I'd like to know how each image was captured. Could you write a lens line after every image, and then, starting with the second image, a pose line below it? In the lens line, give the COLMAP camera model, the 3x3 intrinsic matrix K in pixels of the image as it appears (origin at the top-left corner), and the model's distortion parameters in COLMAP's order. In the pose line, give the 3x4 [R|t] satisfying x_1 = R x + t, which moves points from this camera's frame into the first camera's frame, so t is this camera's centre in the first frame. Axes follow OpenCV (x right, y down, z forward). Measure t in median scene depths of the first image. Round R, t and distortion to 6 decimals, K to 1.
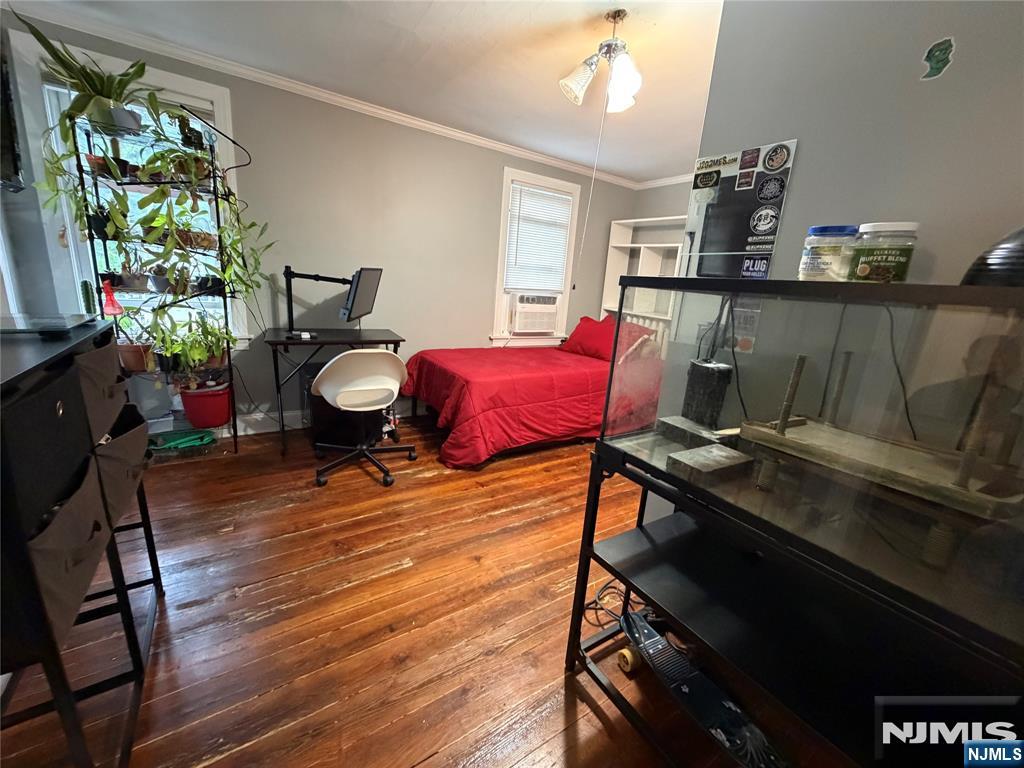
lens RADIAL K [[408.3, 0, 509.6], [0, 408.3, 383.7], [0, 0, 1]] dist [0.002030, -0.000069]
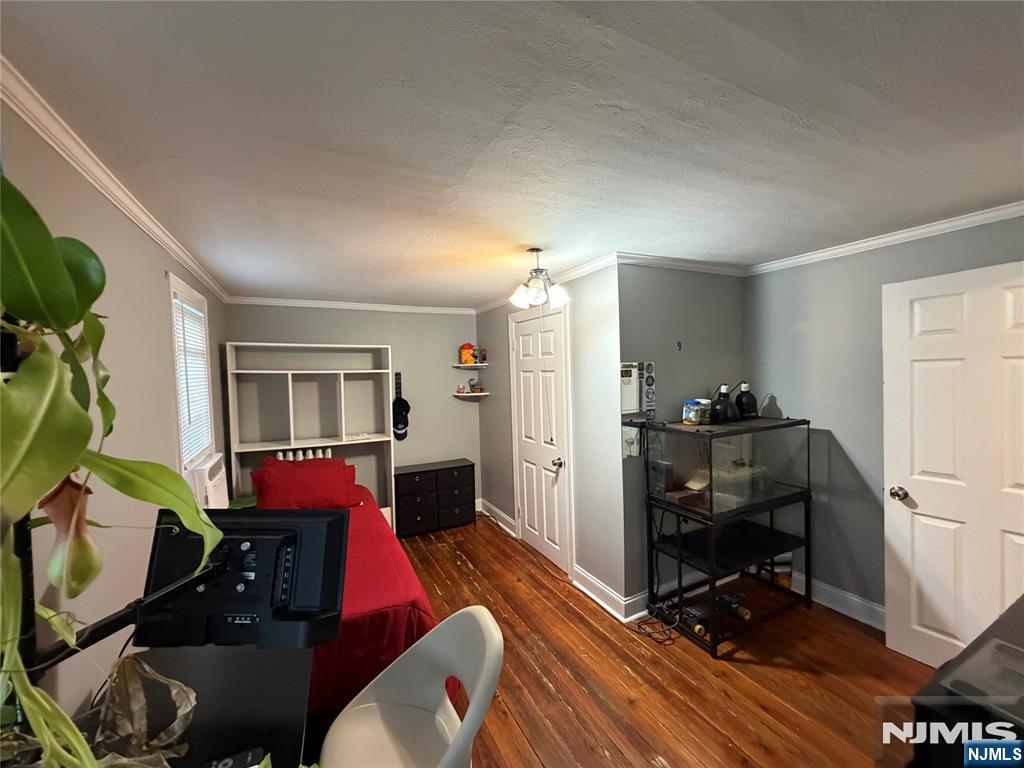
lens RADIAL K [[408.3, 0, 509.6], [0, 408.3, 383.7], [0, 0, 1]] dist [0.002030, -0.000069]
pose [[0.109941, -0.113288, 0.987461, -1.102848], [0.272314, 0.958902, 0.079693, -0.563342], [-0.955907, 0.260138, 0.136272, 0.949919]]
